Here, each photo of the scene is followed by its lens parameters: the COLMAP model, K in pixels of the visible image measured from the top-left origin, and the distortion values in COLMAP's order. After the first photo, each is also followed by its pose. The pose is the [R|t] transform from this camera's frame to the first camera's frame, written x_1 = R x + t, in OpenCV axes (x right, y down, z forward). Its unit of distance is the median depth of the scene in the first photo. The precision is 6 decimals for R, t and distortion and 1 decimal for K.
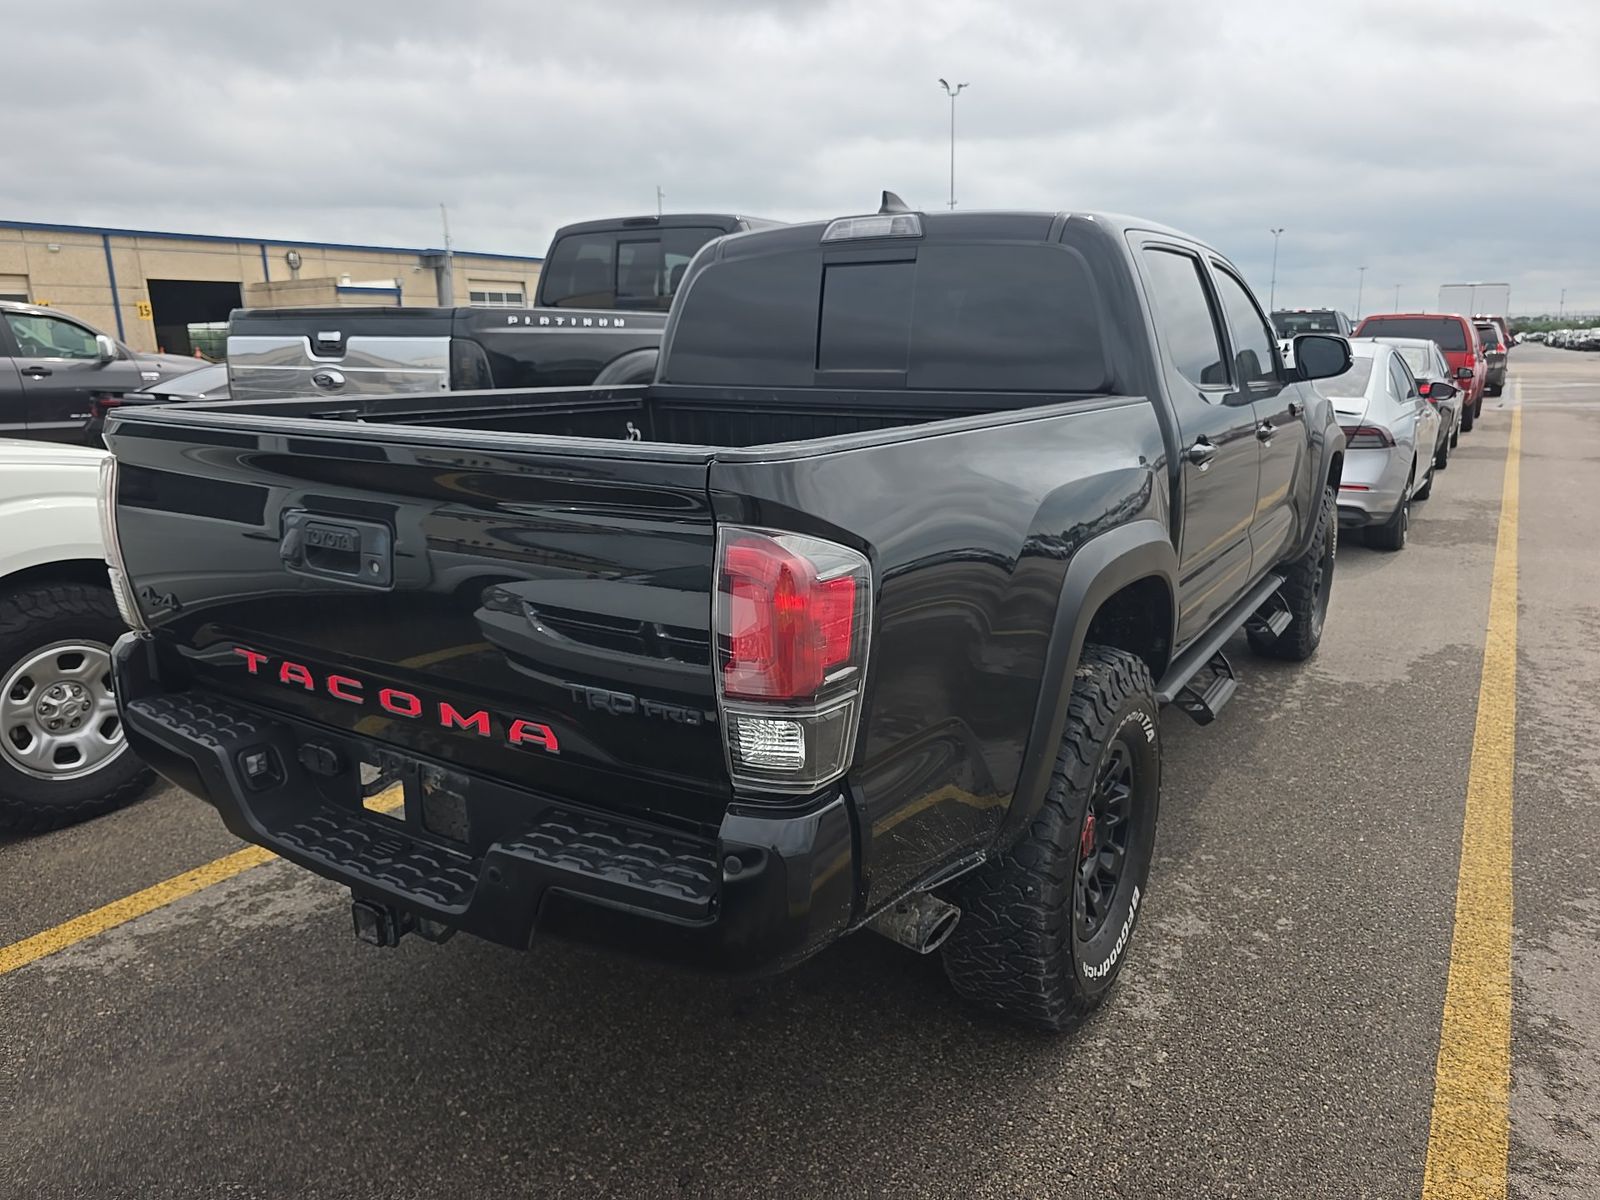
lens RADIAL K [[1076.4, 0, 803.3], [0, 1076.4, 594.5], [0, 0, 1]] dist [0.038384, -0.039312]
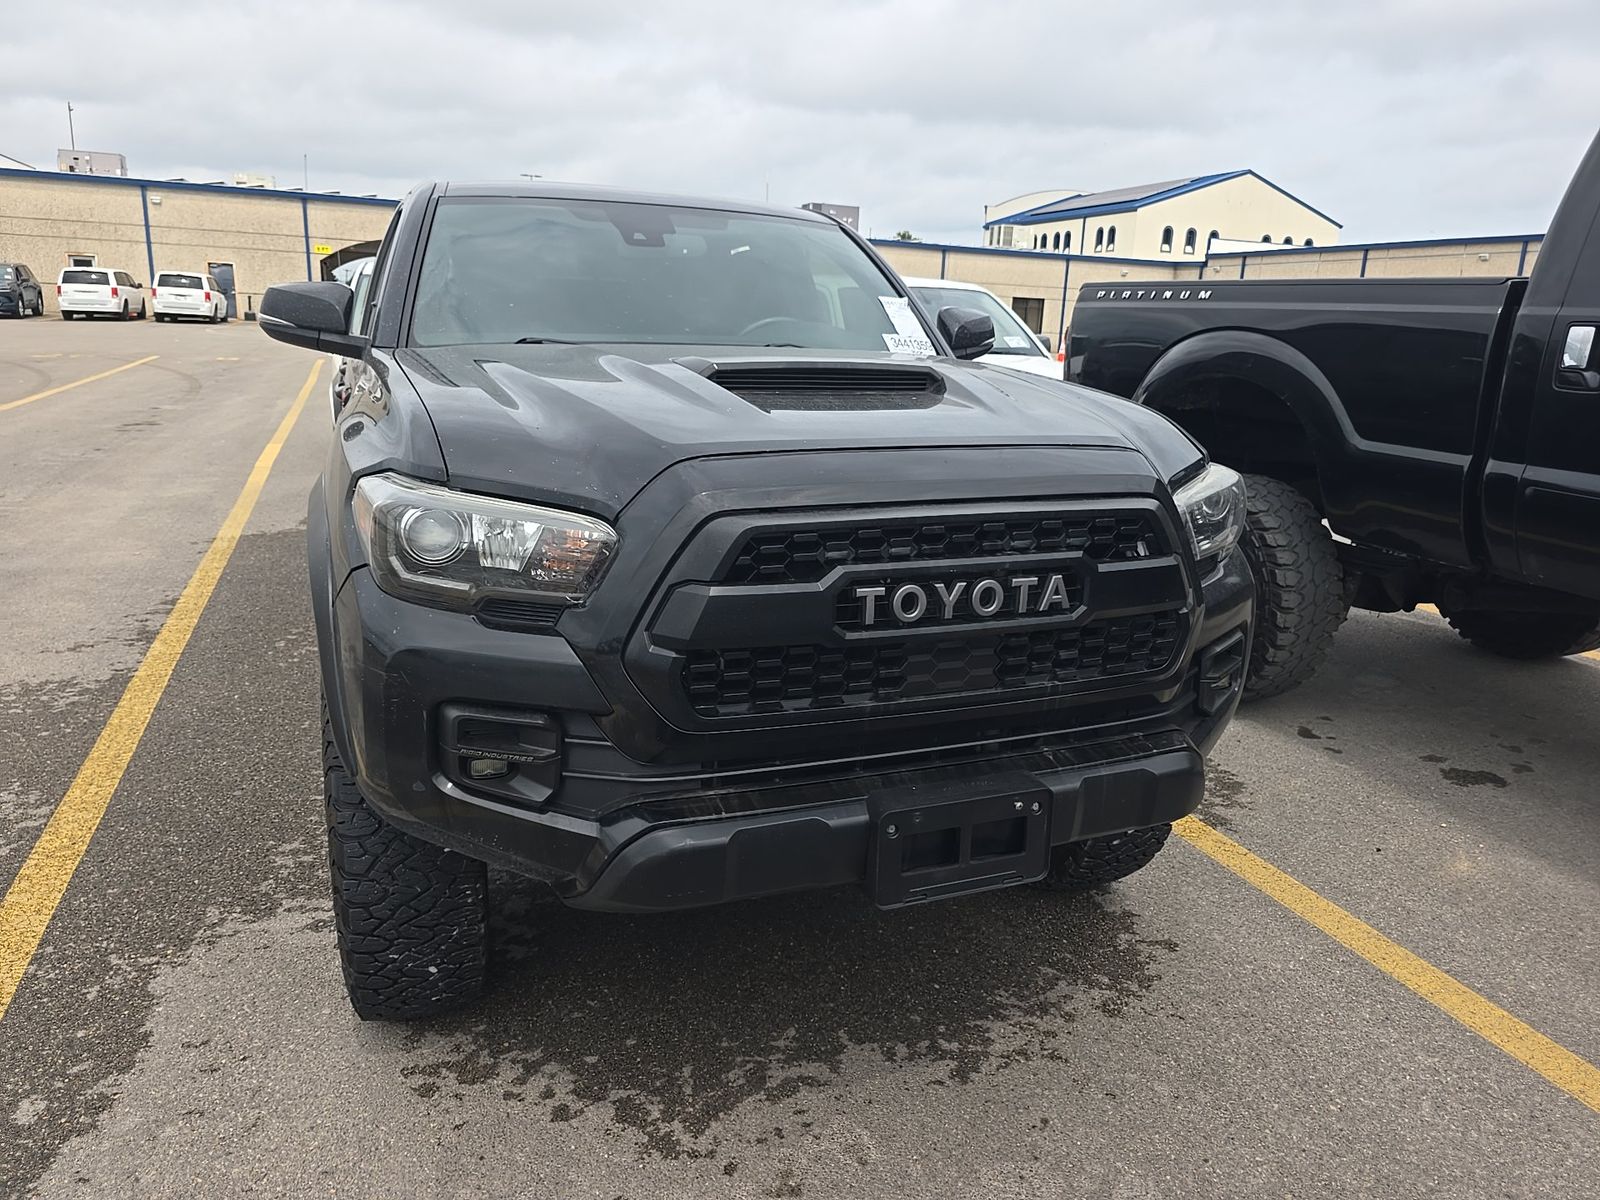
lens RADIAL K [[1076.4, 0, 811.8], [0, 1076.4, 602.4], [0, 0, 1]] dist [0.038384, -0.039312]
pose [[-0.579469, 0.188953, -0.792787, 1.124254], [-0.226673, 0.897006, 0.379474, -0.505723], [0.782838, 0.399596, -0.476957, 2.116466]]
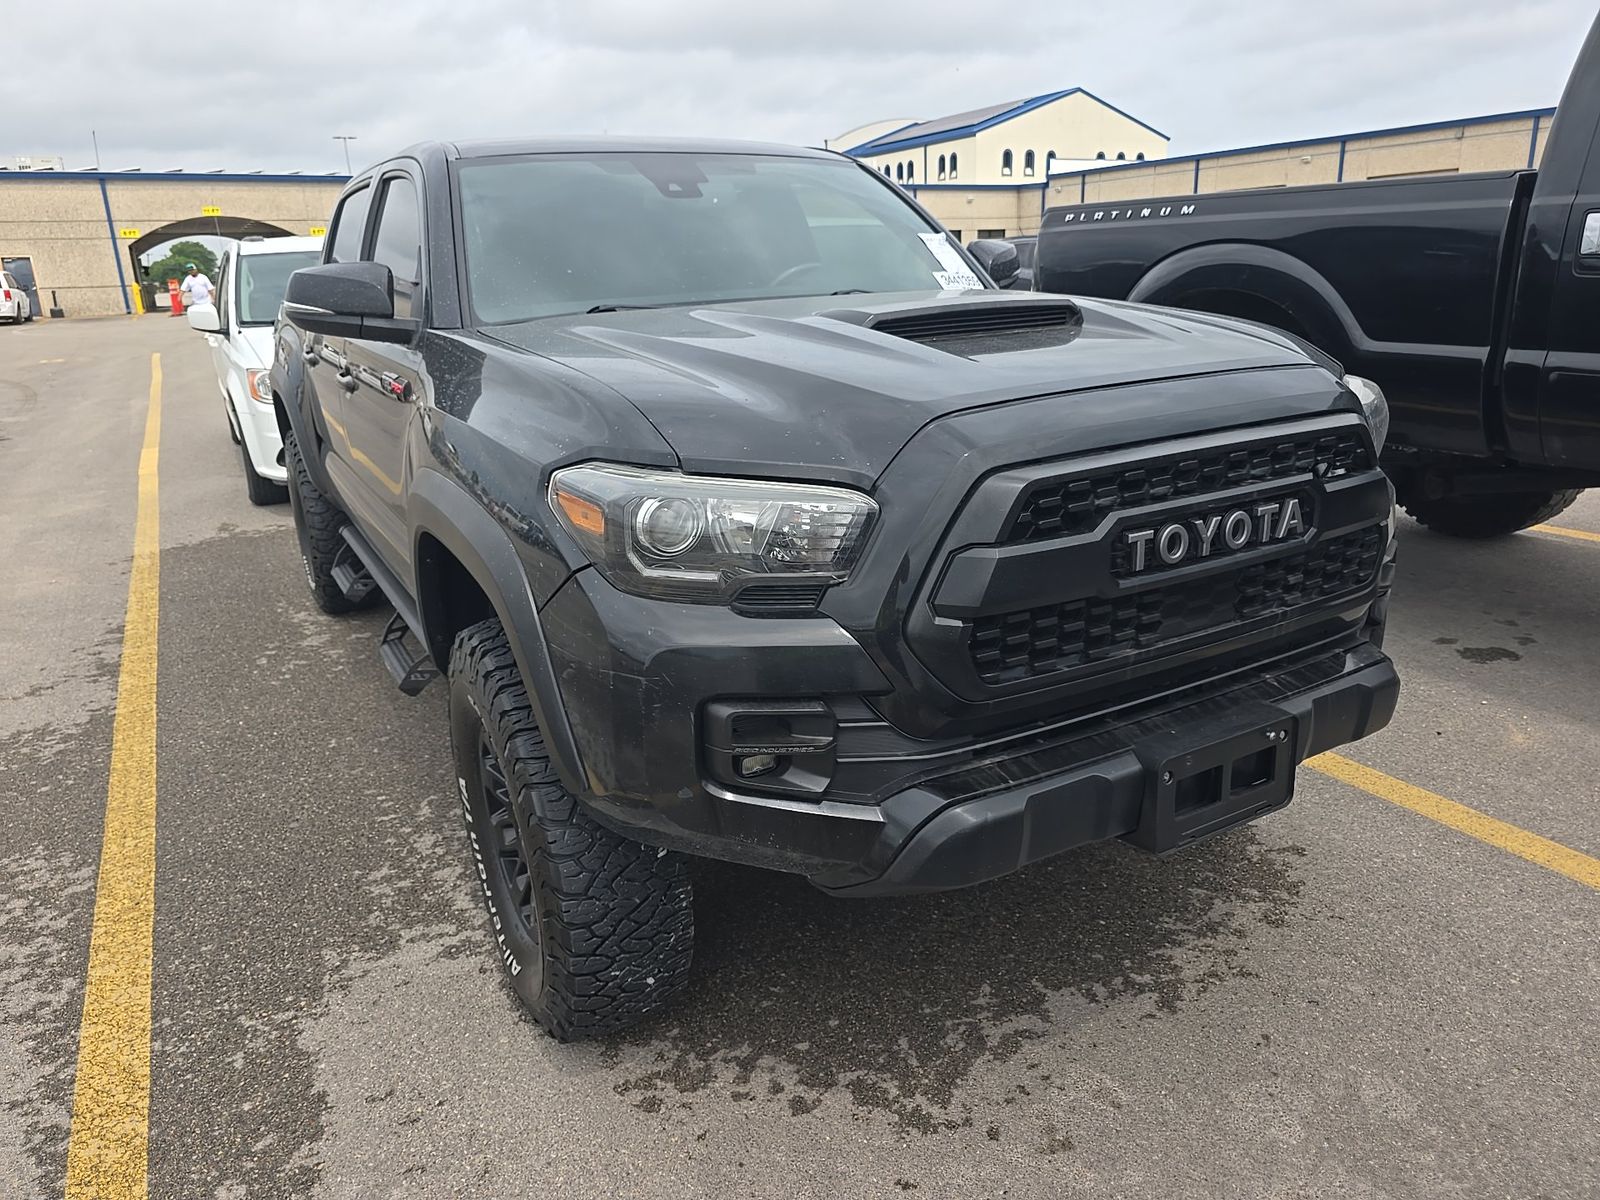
lens RADIAL K [[1076.4, 0, 812.4], [0, 1076.4, 603.4], [0, 0, 1]] dist [0.038384, -0.039312]
pose [[-0.461629, 0.284968, -0.840055, 1.195239], [-0.172732, 0.899993, 0.400221, -0.467340], [0.870093, 0.329858, -0.366240, 1.954694]]
